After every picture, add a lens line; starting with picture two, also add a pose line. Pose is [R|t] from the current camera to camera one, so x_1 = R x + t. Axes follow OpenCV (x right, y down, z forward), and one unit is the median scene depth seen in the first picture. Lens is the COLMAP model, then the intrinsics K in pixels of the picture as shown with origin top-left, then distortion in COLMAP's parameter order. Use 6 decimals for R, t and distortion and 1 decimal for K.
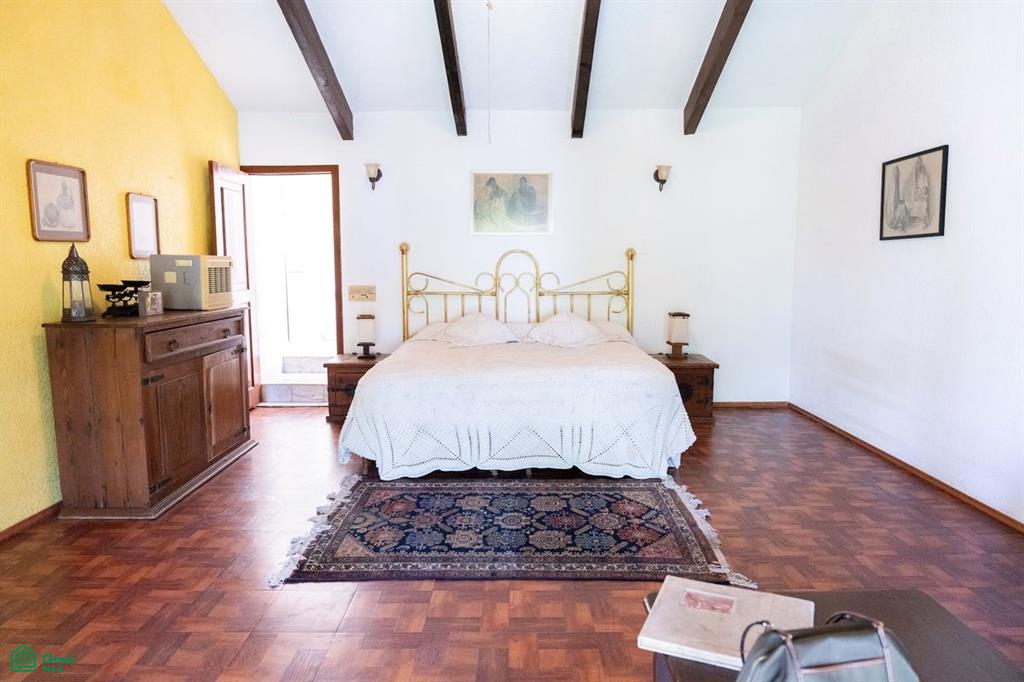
lens RADIAL K [[680.1, 0, 510.0], [0, 680.1, 338.2], [0, 0, 1]] dist [0.001845, -0.004325]
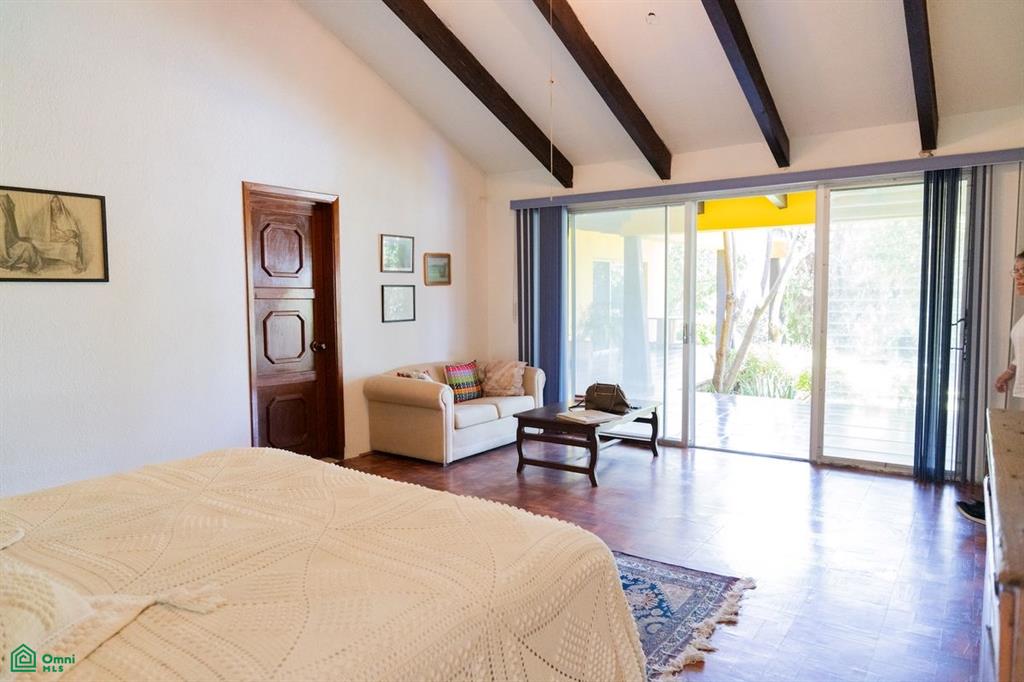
lens RADIAL K [[680.1, 0, 510.0], [0, 680.1, 338.2], [0, 0, 1]] dist [0.001845, -0.004325]
pose [[-0.823357, -0.028895, 0.566788, -0.554023], [0.069383, 0.986087, 0.151061, -0.212404], [-0.563267, 0.163702, -0.809896, 1.778929]]
